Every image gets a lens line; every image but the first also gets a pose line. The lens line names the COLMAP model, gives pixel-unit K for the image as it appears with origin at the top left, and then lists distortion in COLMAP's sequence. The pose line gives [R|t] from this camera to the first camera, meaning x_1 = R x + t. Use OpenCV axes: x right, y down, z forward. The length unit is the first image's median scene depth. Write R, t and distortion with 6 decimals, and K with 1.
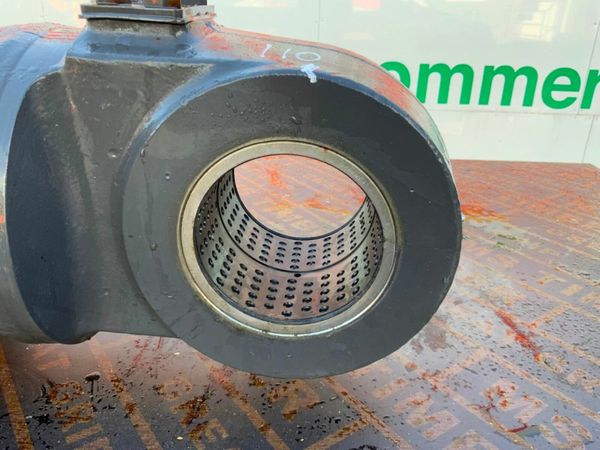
lens RADIAL K [[505.8, 0, 300.0], [0, 505.8, 225.0], [0, 0, 1]] dist [0.005807, -0.039016]
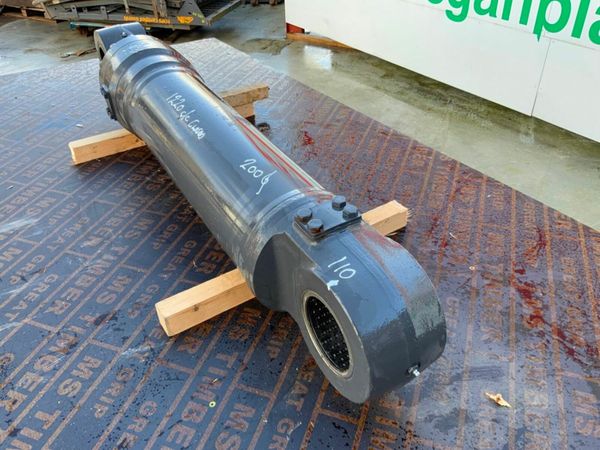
lens RADIAL K [[494.5, 0, 300.0], [0, 494.5, 225.0], [0, 0, 1]] dist [0.093037, -0.179591]
pose [[0.565394, 0.449944, -0.691288, 0.808816], [-0.286652, 0.893054, 0.346821, -0.747774], [0.773408, 0.002069, 0.633905, -0.361817]]
